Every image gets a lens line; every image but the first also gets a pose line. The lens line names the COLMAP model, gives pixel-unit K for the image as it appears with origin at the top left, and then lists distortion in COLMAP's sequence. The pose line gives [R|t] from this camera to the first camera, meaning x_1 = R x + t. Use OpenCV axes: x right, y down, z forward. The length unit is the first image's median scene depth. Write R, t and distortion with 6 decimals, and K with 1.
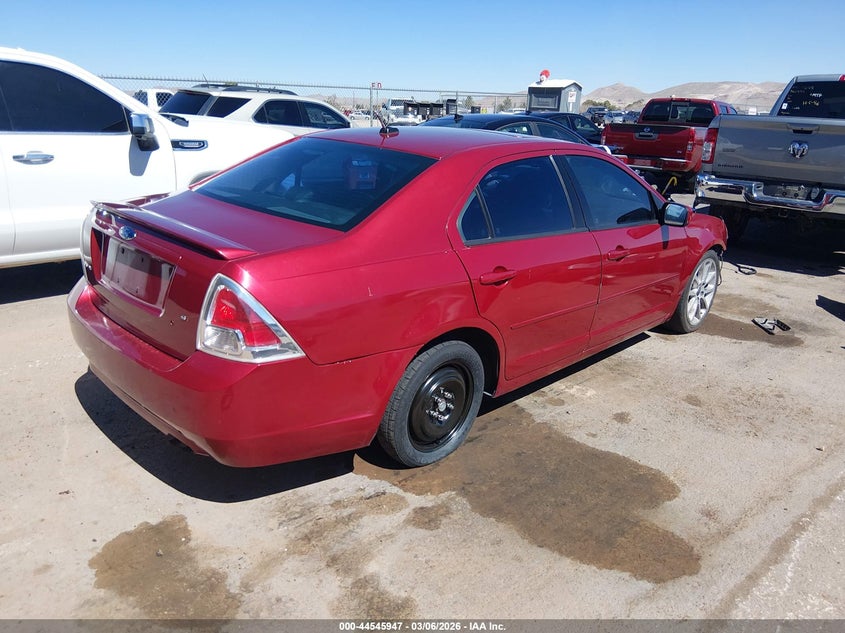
lens RADIAL K [[648.7, 0, 417.2], [0, 648.7, 312.7], [0, 0, 1]] dist [0.047339, -0.019318]
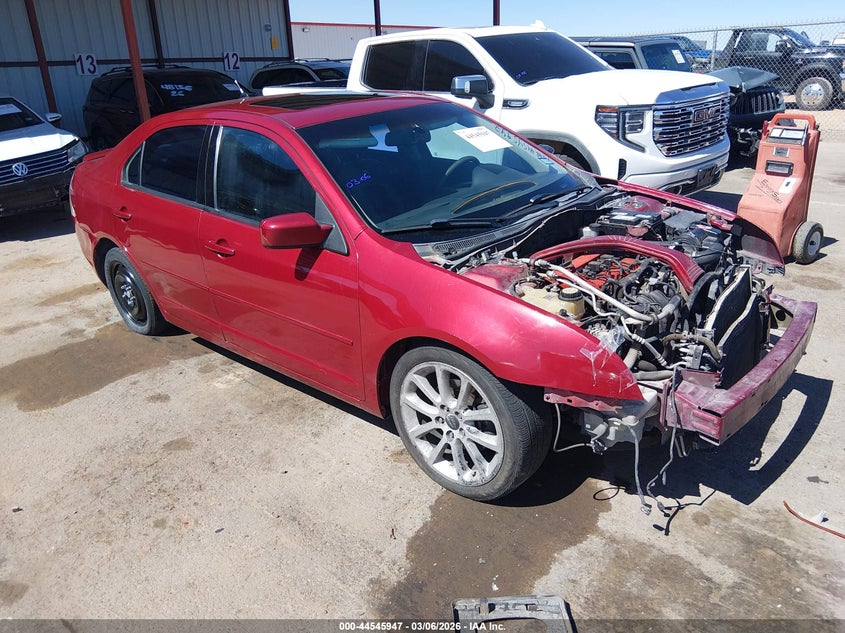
lens RADIAL K [[648.7, 0, 417.5], [0, 648.7, 318.7], [0, 0, 1]] dist [0.047339, -0.019318]
pose [[0.011274, 0.324438, -0.945840, 1.203555], [-0.241002, 0.918897, 0.312323, -0.347214], [0.970459, 0.224428, 0.088549, 1.257882]]
